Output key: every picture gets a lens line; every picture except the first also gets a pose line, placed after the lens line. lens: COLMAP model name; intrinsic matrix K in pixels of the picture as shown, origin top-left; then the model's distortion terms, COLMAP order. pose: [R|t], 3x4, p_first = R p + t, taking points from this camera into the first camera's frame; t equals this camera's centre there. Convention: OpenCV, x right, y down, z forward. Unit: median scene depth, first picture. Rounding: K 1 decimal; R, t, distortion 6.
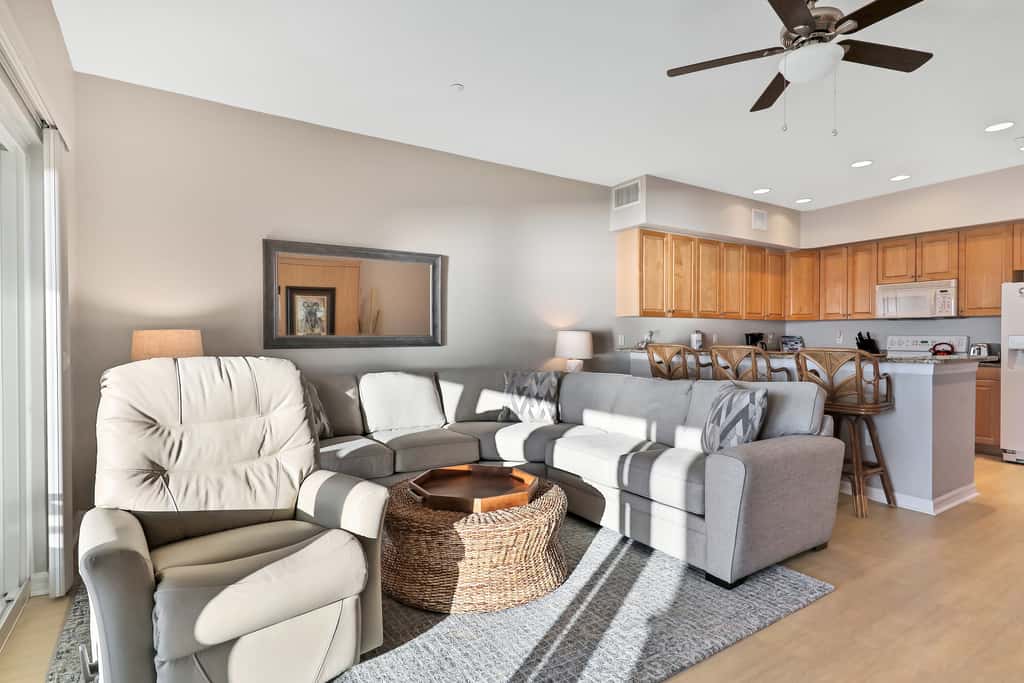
lens RADIAL K [[506.9, 0, 512.0], [0, 506.9, 341.5], [0, 0, 1]] dist [0.002872, -0.000331]
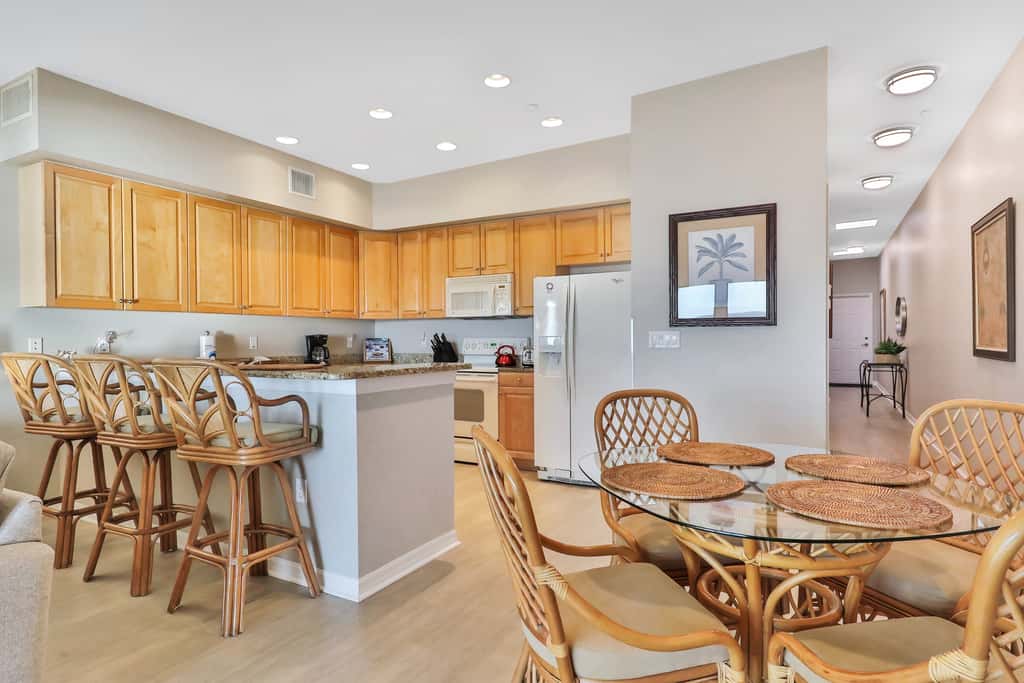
lens RADIAL K [[562.2, 0, 512.0], [0, 562.2, 341.5], [0, 0, 1]] dist [-0.003481, -0.000136]
pose [[0.873762, -0.006610, 0.486309, 0.376345], [0.009536, 0.999948, -0.003542, -0.000780], [-0.486261, 0.007732, 0.873780, 0.140122]]
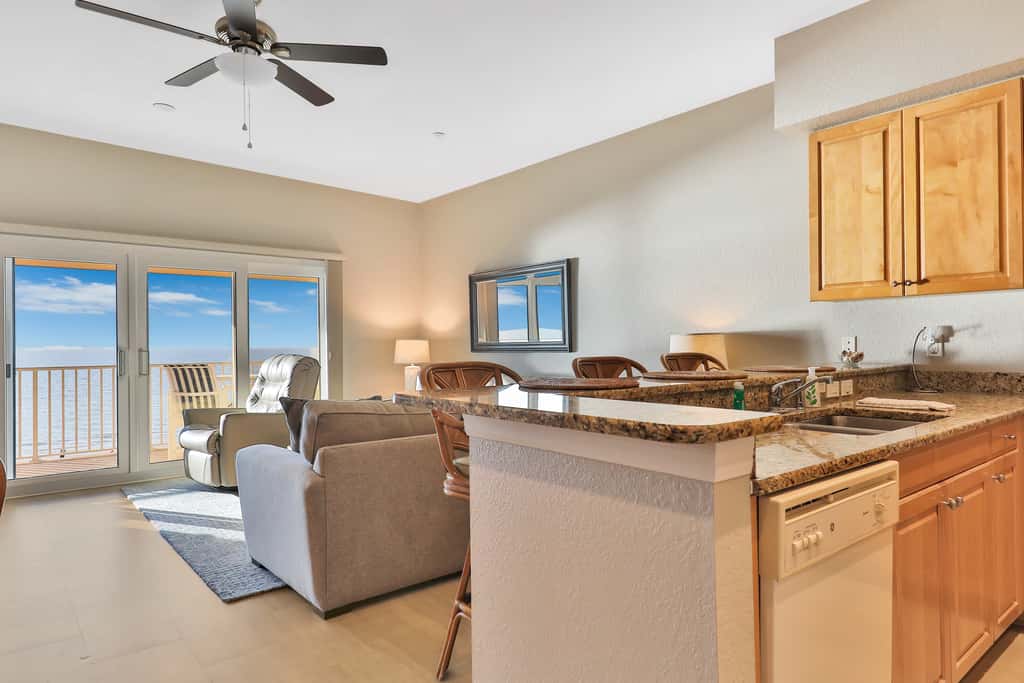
lens RADIAL K [[624.5, 0, 512.0], [0, 624.5, 341.5], [0, 0, 1]] dist [0.016974, -0.000547]
pose [[0.141077, -0.003891, -0.989991, 0.776850], [0.001282, 0.999992, -0.003748, -0.005656], [0.989998, -0.000741, 0.141080, 0.555438]]
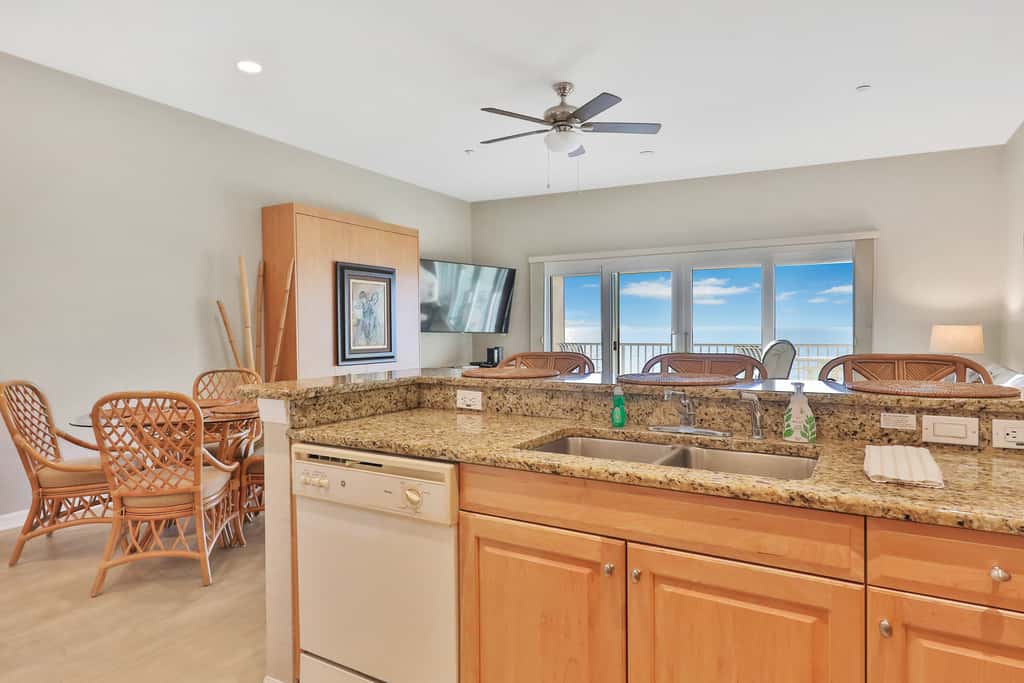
lens RADIAL K [[581.9, 0, 512.0], [0, 581.9, 341.5], [0, 0, 1]] dist [0.004529, 0.000701]
pose [[-0.885505, 0.018678, -0.464254, 0.614965], [0.006088, 0.999572, 0.028602, -0.014982], [0.464590, 0.022501, -0.885240, 0.999661]]
